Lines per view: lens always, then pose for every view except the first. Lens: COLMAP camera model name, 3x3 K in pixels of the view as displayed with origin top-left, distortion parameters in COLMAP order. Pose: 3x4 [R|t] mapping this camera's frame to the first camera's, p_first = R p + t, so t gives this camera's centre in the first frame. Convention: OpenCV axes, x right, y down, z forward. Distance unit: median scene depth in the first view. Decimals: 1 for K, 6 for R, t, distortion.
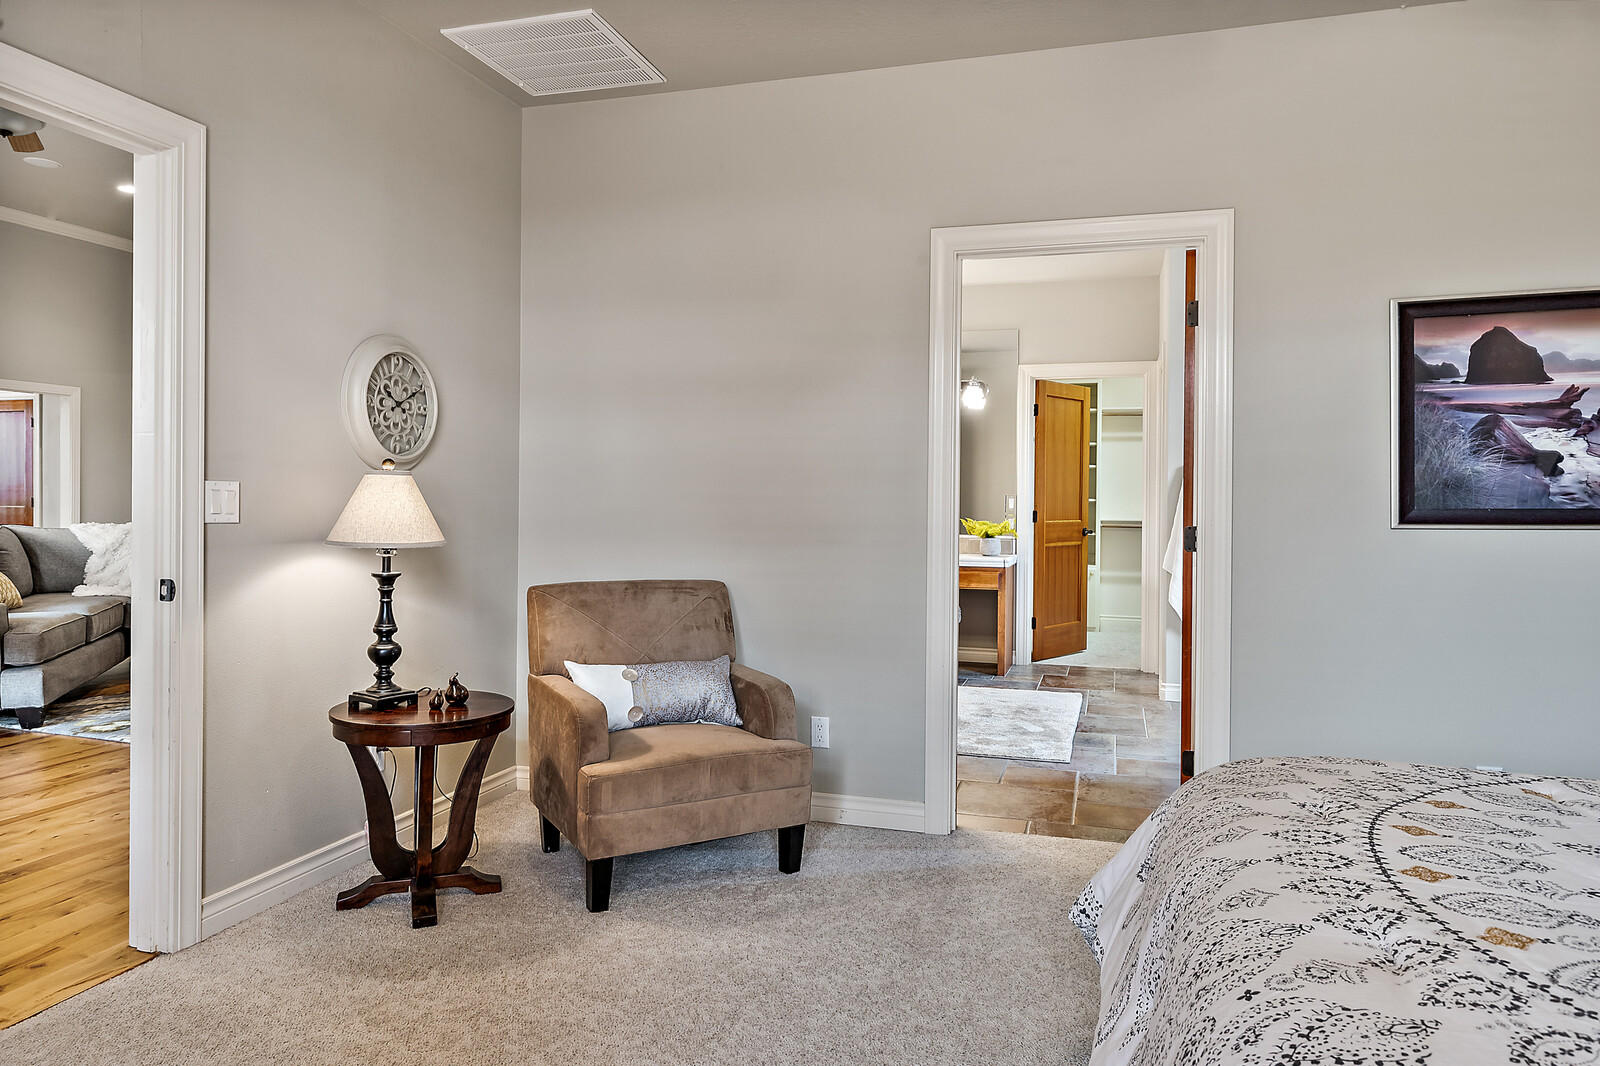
lens RADIAL K [[1032.1, 0, 809.0], [0, 1032.1, 521.5], [0, 0, 1]] dist [-0.008620, -0.000583]
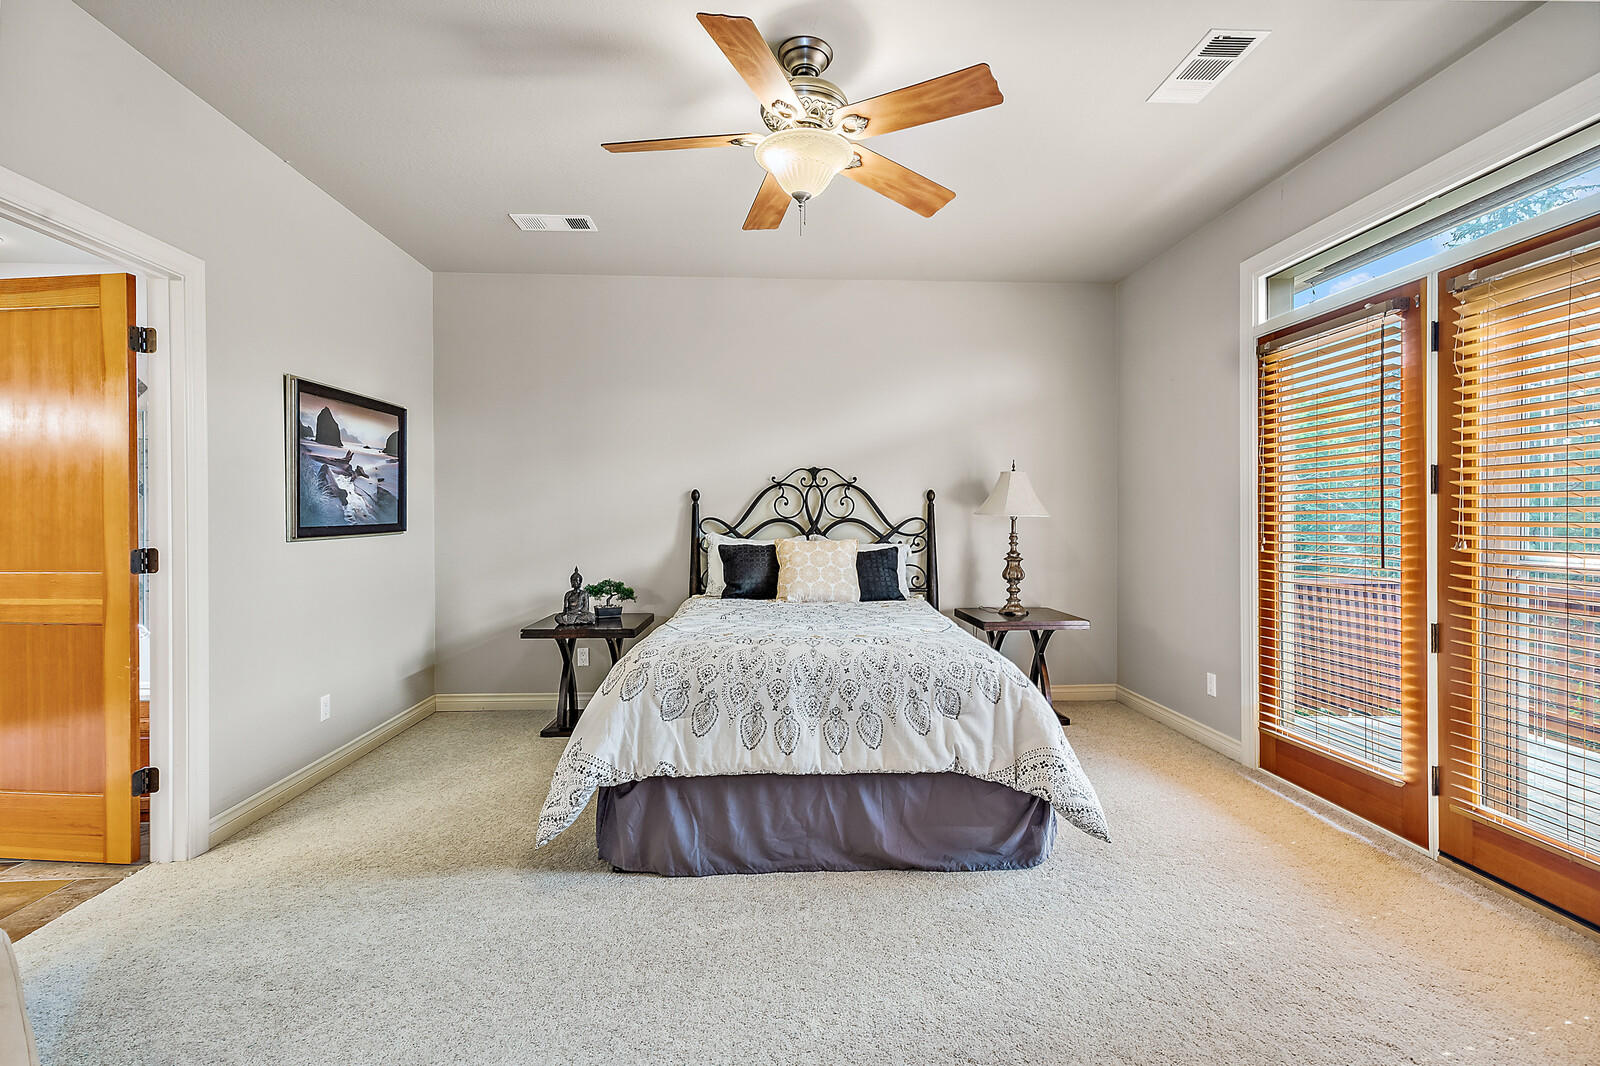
lens RADIAL K [[742.4, 0, 801.1], [0, 742.4, 525.8], [0, 0, 1]] dist [0.019915, 0.000245]
pose [[-0.353081, -0.013758, 0.935492, -0.539598], [0.014345, 0.999695, 0.020117, -0.021396], [-0.935483, 0.020522, -0.352776, 0.636445]]
